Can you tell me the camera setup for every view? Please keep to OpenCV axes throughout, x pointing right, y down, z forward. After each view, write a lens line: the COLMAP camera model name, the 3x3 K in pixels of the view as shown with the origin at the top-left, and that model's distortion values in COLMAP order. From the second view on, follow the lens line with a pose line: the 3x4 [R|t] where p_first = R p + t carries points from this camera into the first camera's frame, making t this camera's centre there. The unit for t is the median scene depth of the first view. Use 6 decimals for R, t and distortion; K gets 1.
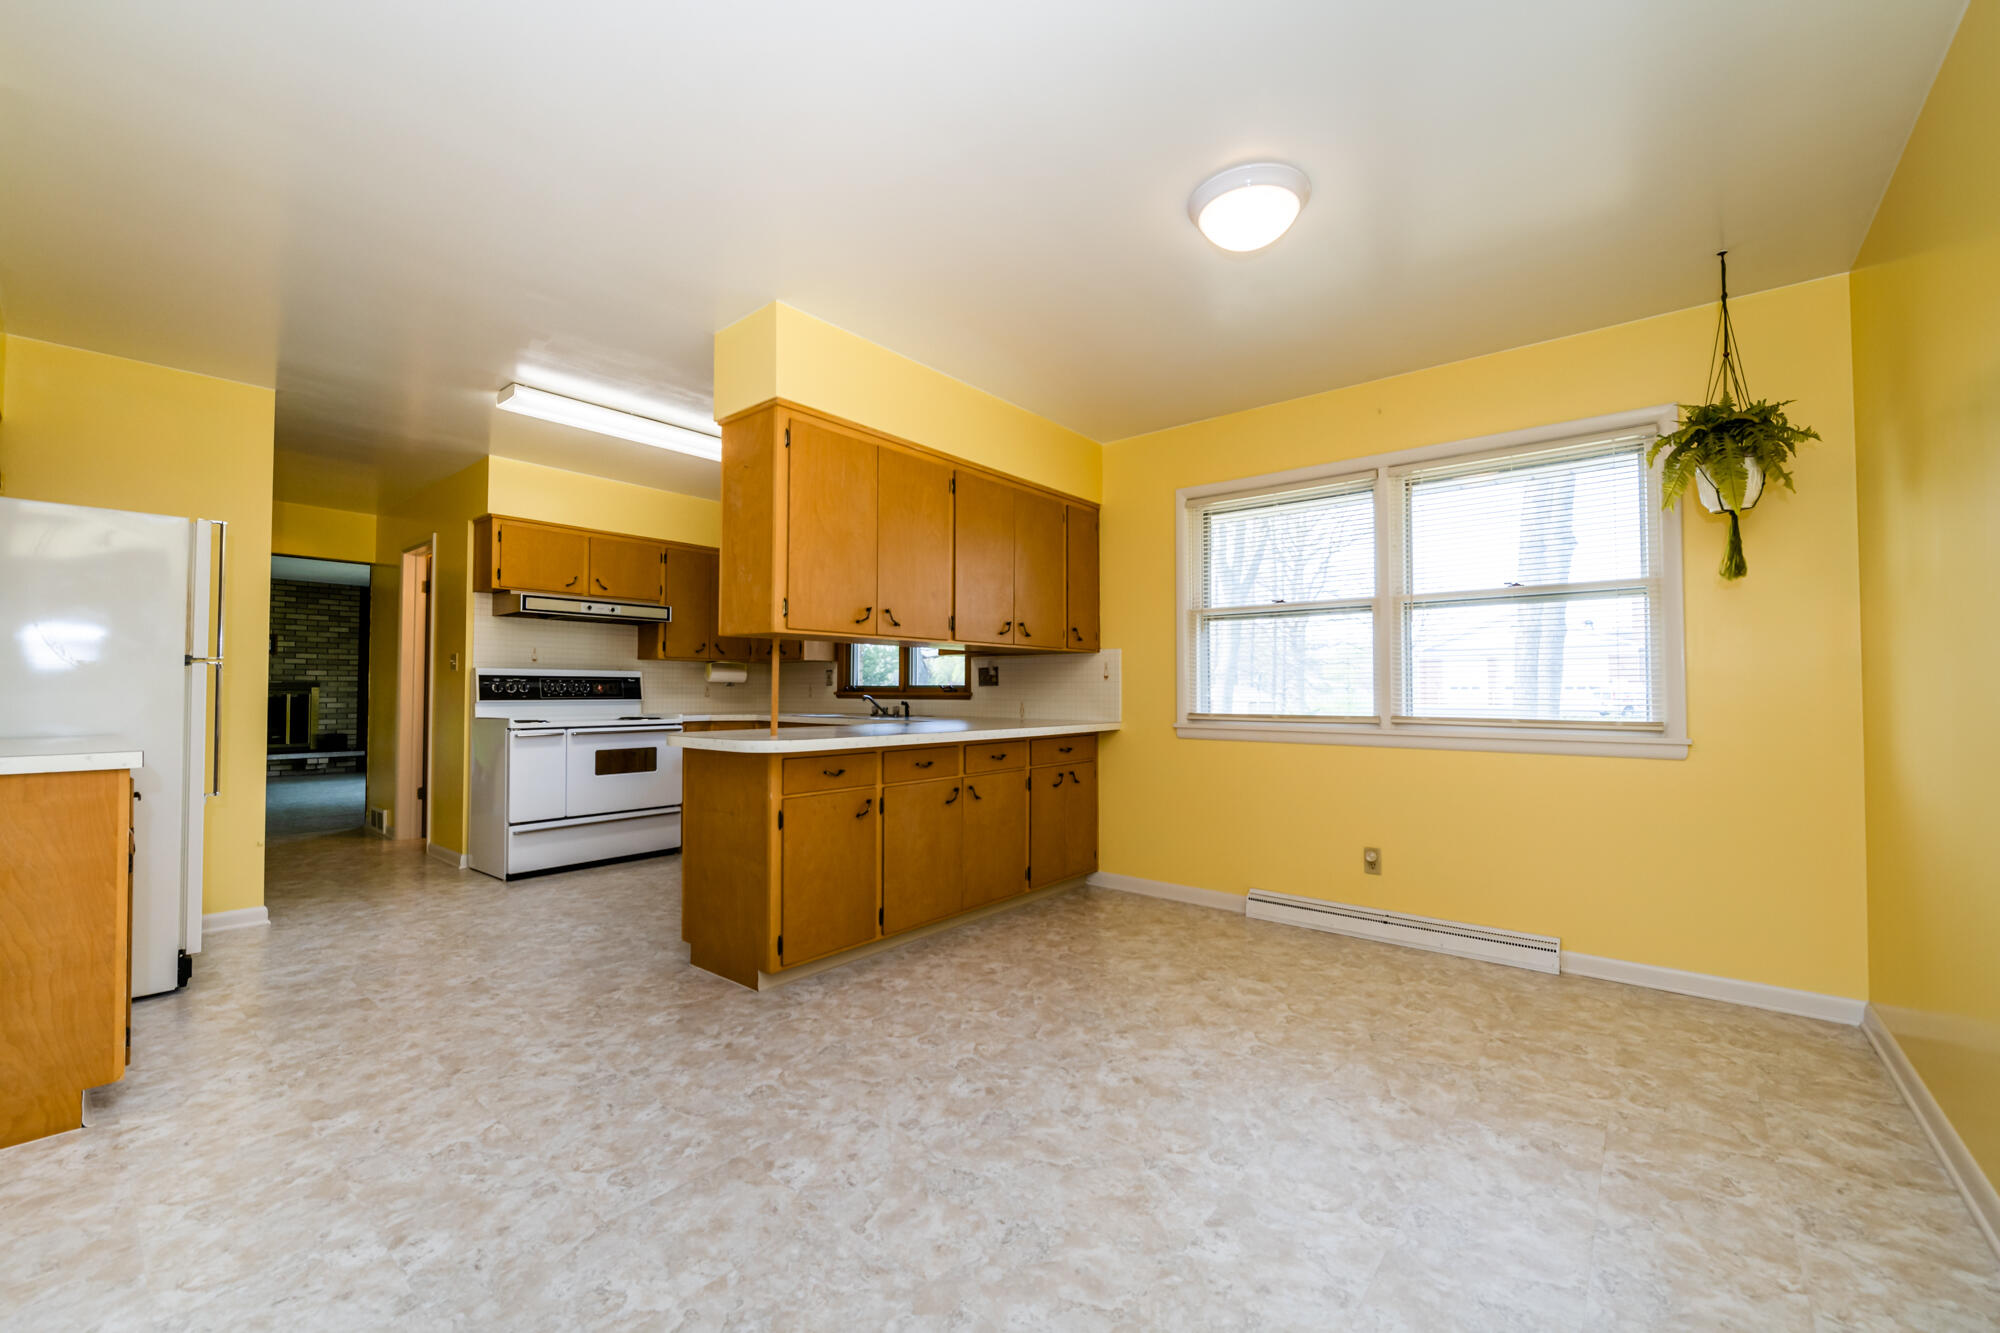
lens RADIAL K [[791.6, 0, 998.0], [0, 791.6, 670.7], [0, 0, 1]] dist [-0.010798, 0.000101]
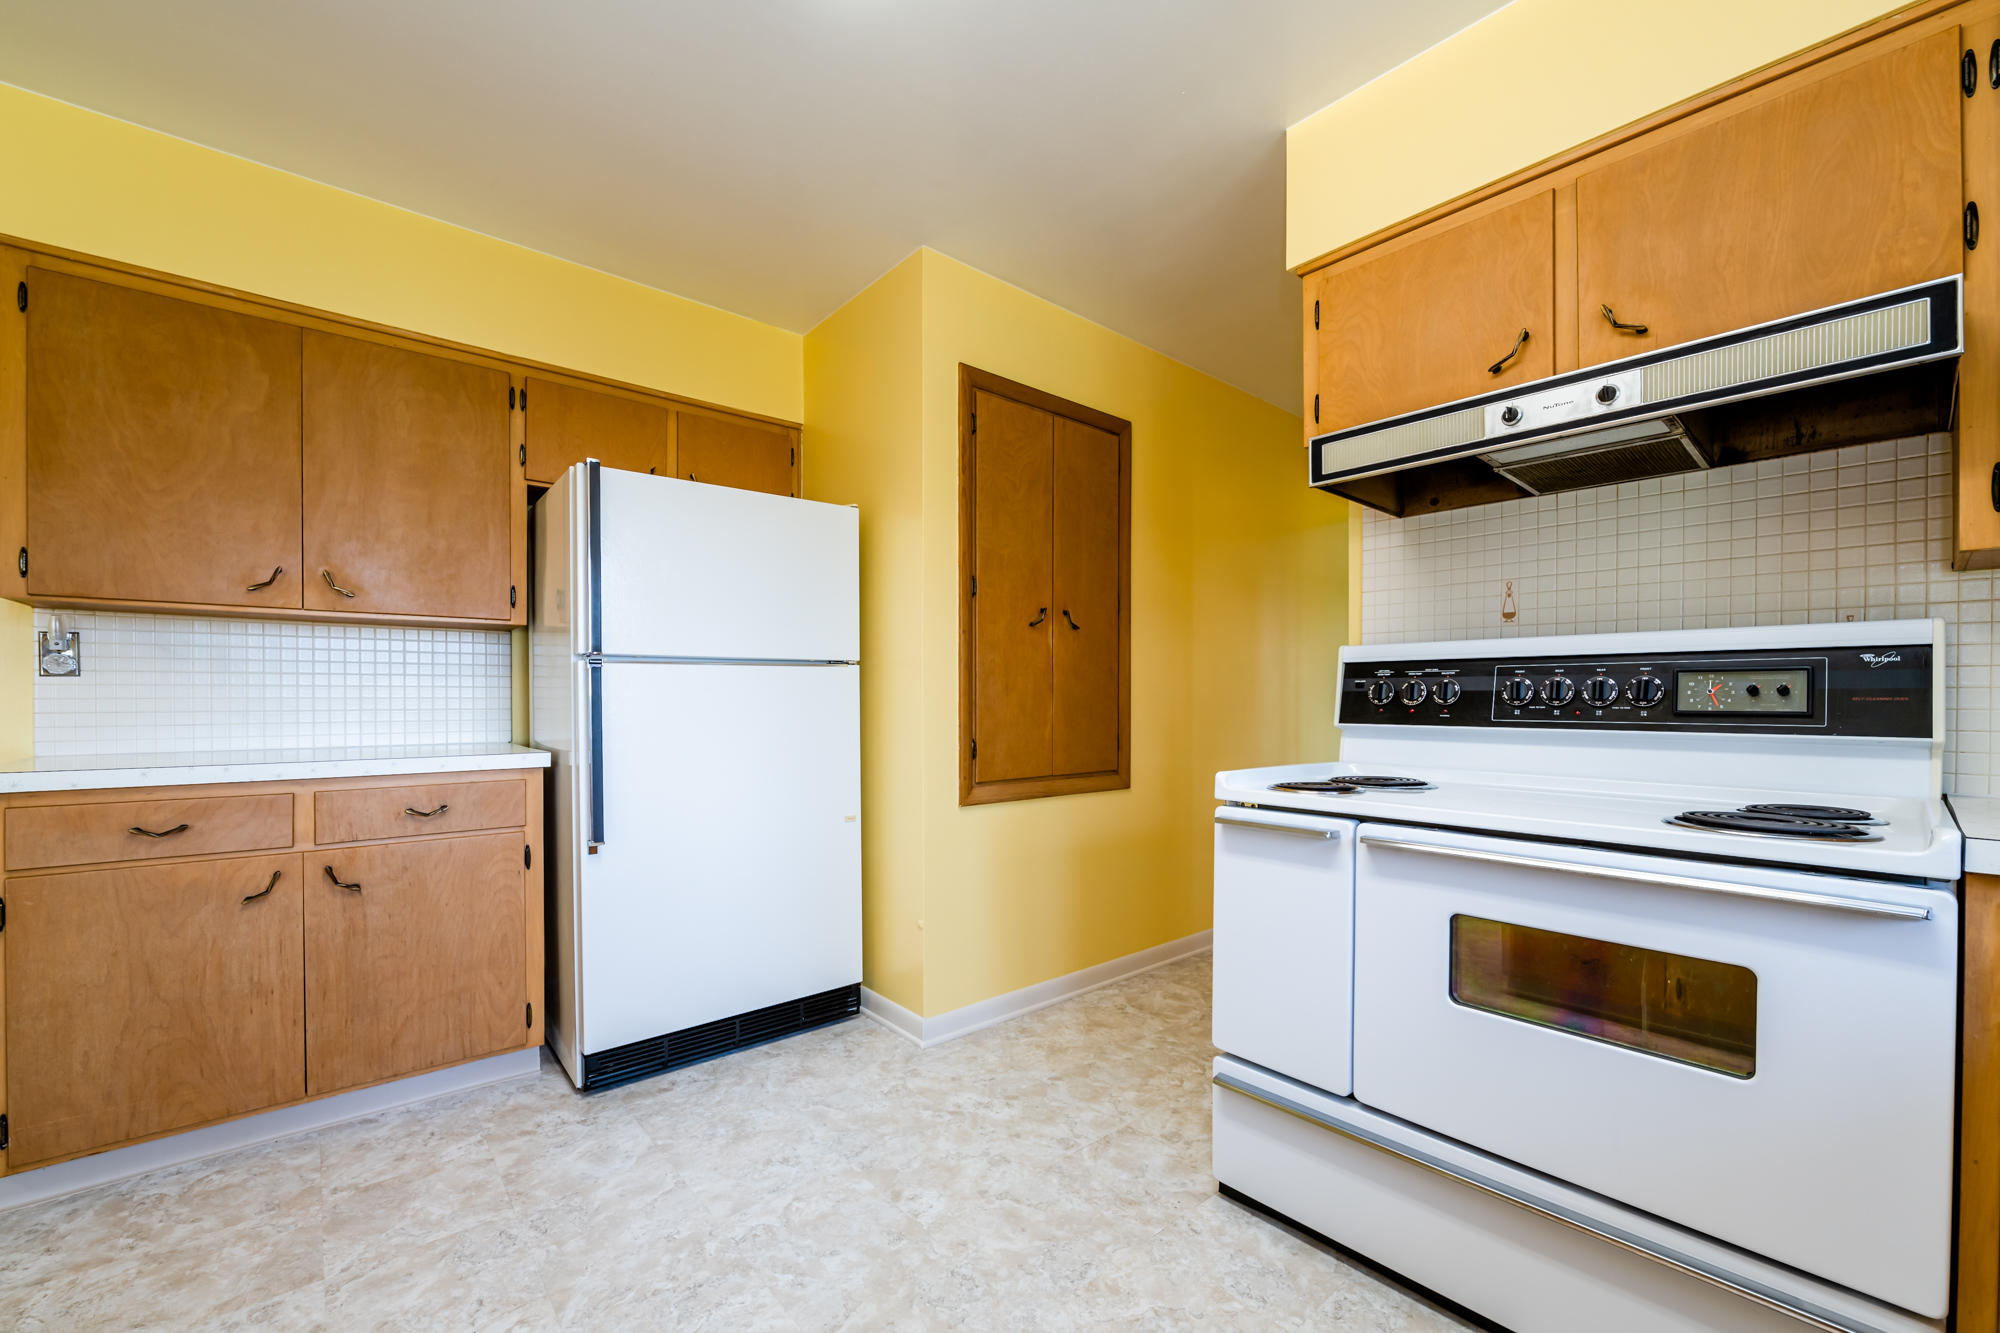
lens RADIAL K [[801.0, 0, 1008.7], [0, 801.0, 701.1], [0, 0, 1]] dist [-0.013075, -0.000051]
pose [[-0.159258, 0.003908, -0.987229, -0.274276], [0.023459, 0.999725, 0.000173, 0.029405], [0.986958, -0.023132, -0.159306, 1.196132]]
